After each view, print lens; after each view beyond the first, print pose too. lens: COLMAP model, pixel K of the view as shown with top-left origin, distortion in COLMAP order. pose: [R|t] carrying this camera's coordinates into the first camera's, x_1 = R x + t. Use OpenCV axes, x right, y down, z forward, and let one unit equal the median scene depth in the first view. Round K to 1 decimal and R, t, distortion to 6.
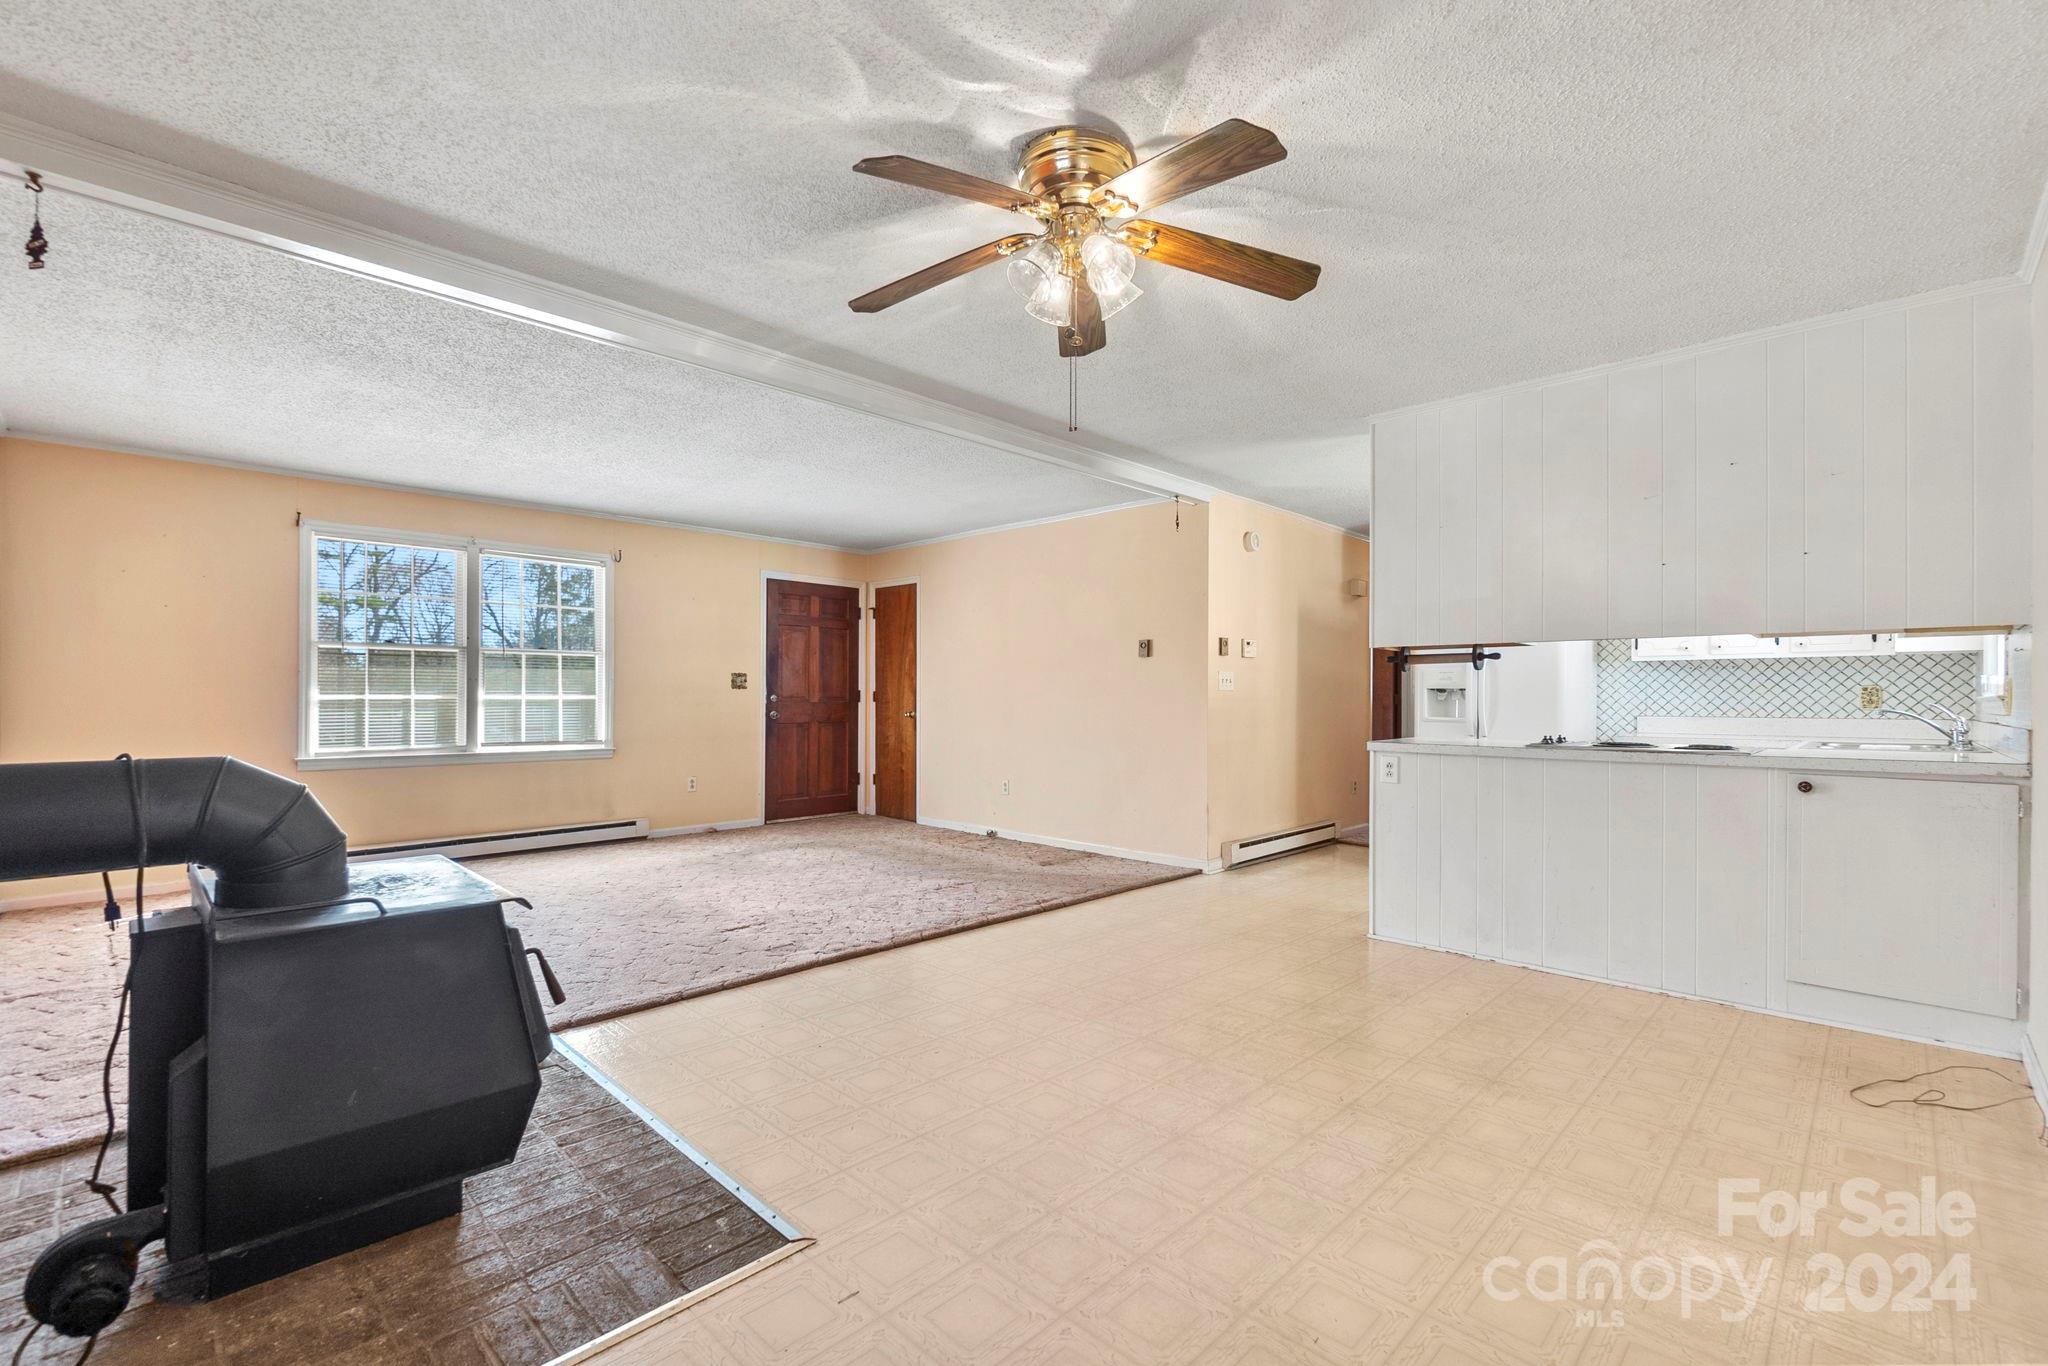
lens RADIAL K [[891.0, 0, 1040.3], [0, 891.0, 700.7], [0, 0, 1]] dist [-0.002284, 0.000480]
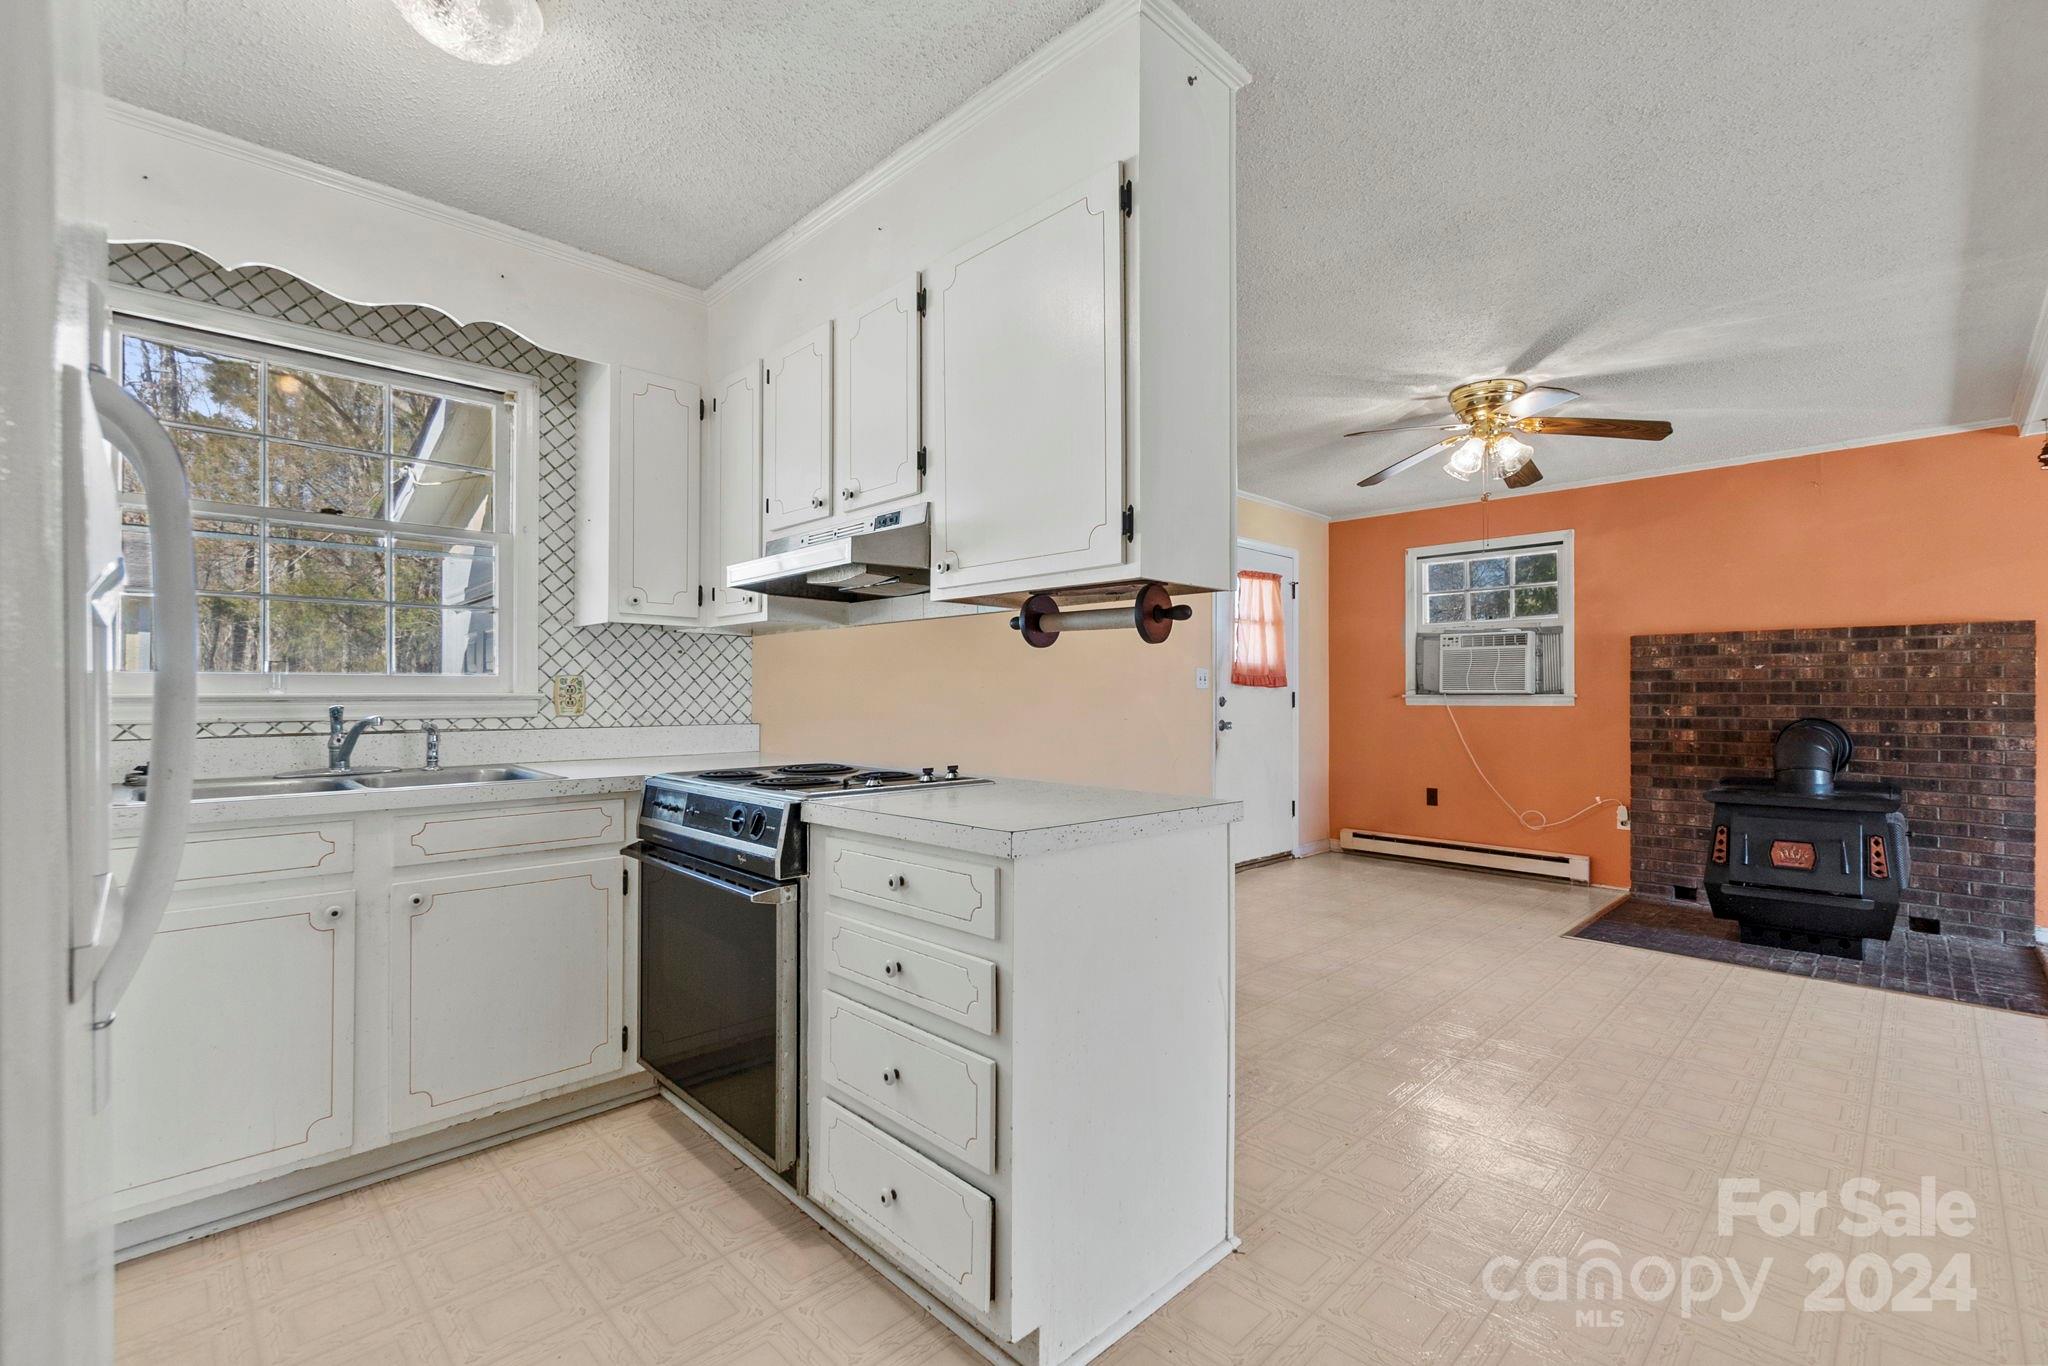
lens RADIAL K [[891.0, 0, 1033.8], [0, 891.0, 685.3], [0, 0, 1]] dist [-0.002284, 0.000480]
pose [[-0.999697, -0.006917, 0.023610, 0.324493], [-0.007090, 0.999949, -0.007259, -0.005742], [-0.023559, -0.007424, -0.999695, 1.018689]]
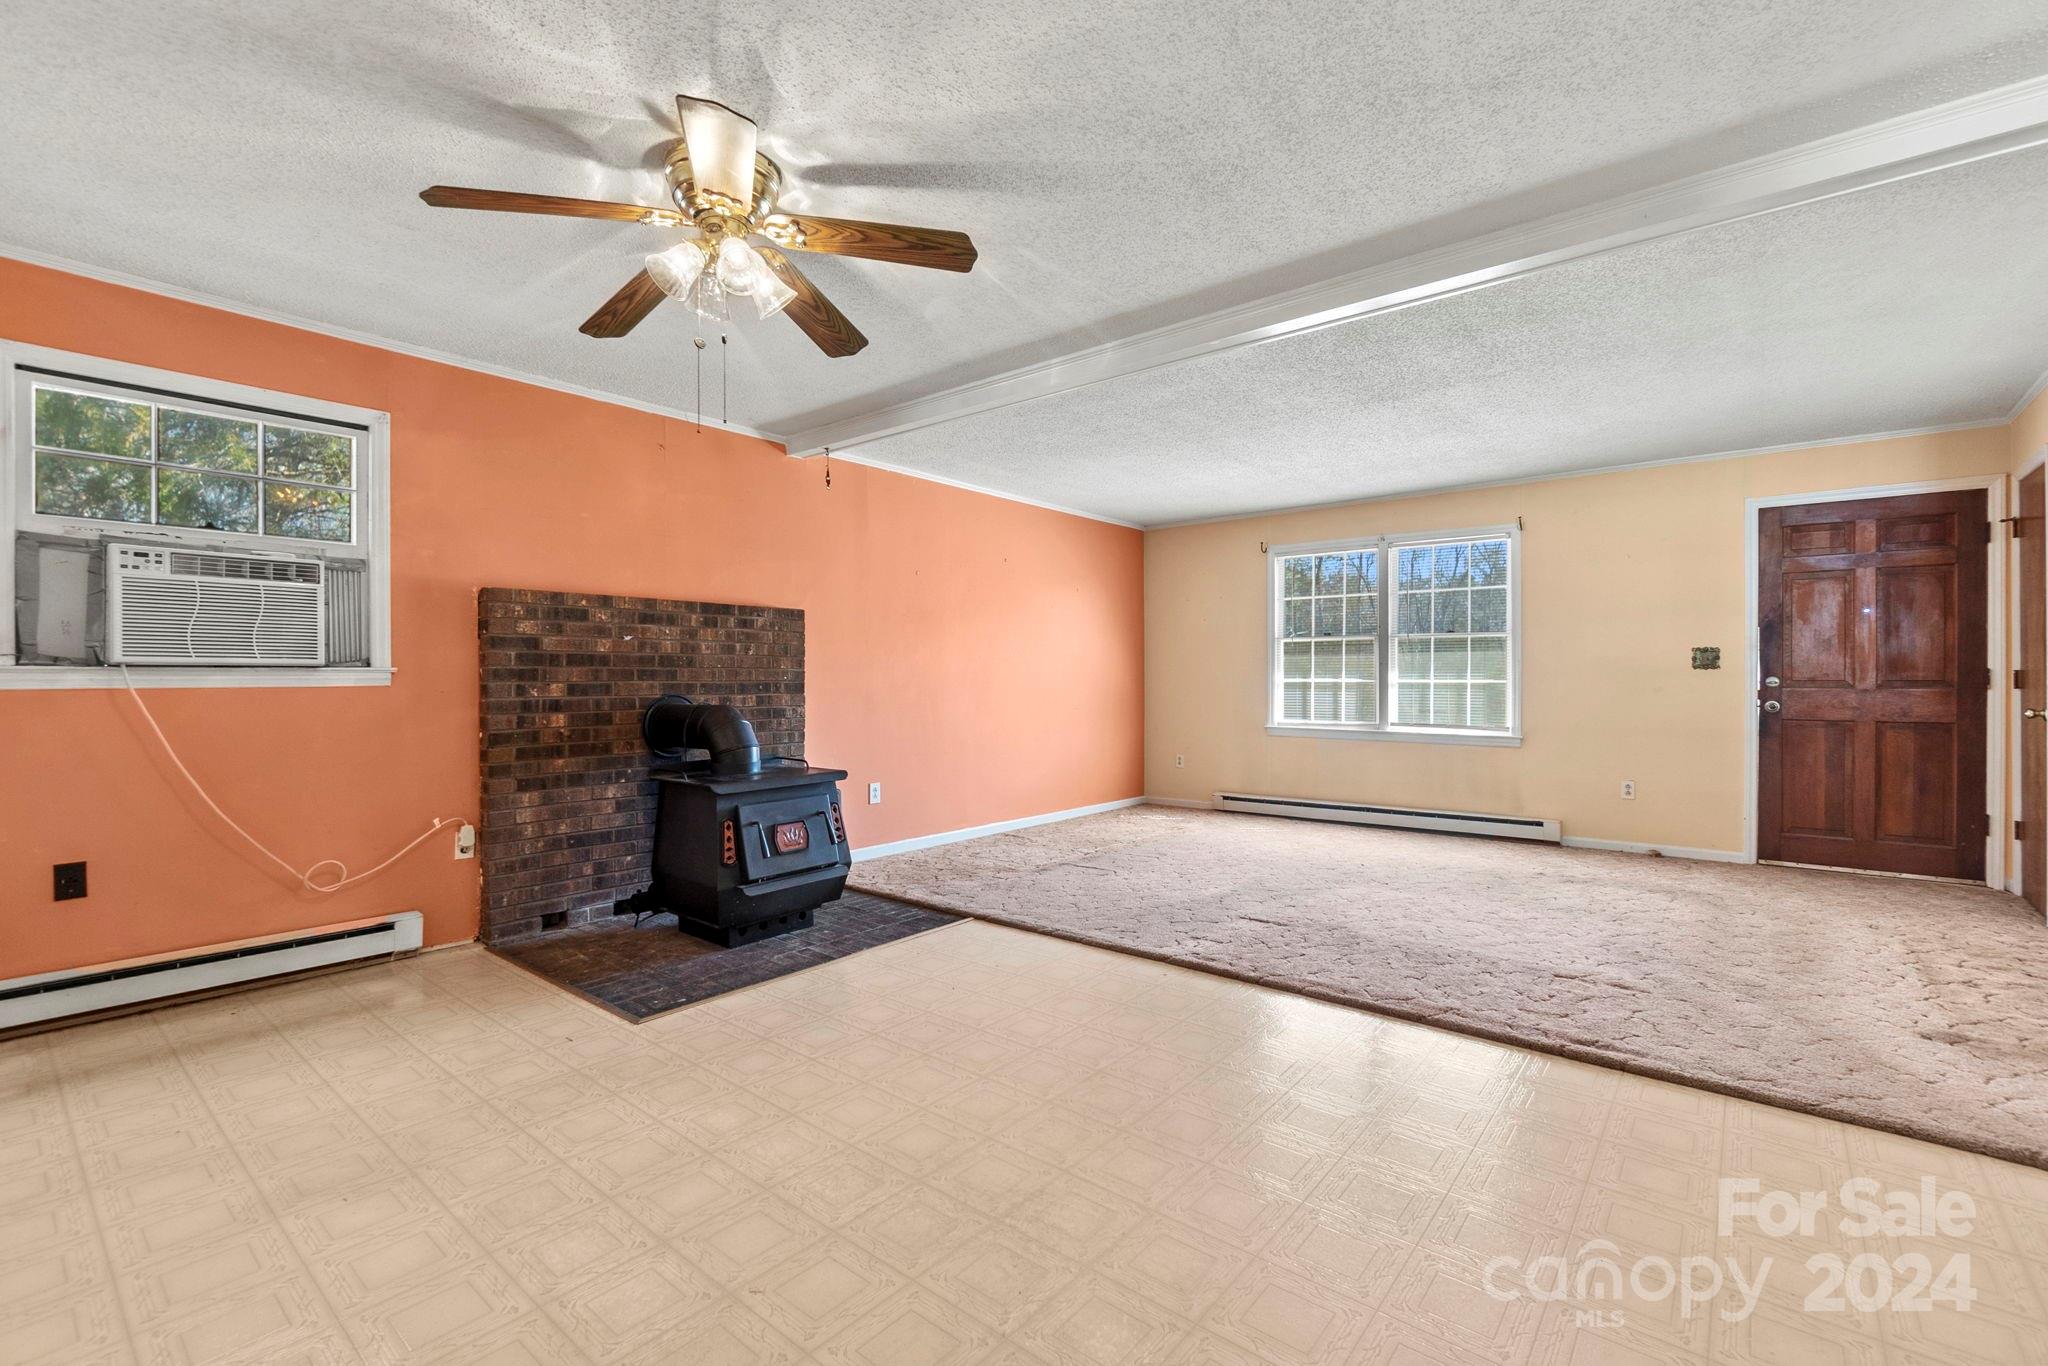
lens RADIAL K [[891.0, 0, 1038.9], [0, 891.0, 683.0], [0, 0, 1]] dist [-0.002284, 0.000480]
pose [[0.084764, 0.001474, -0.996400, 0.417836], [-0.005045, 0.999987, 0.001050, 0.000338], [0.996388, 0.004938, 0.084771, 0.478732]]
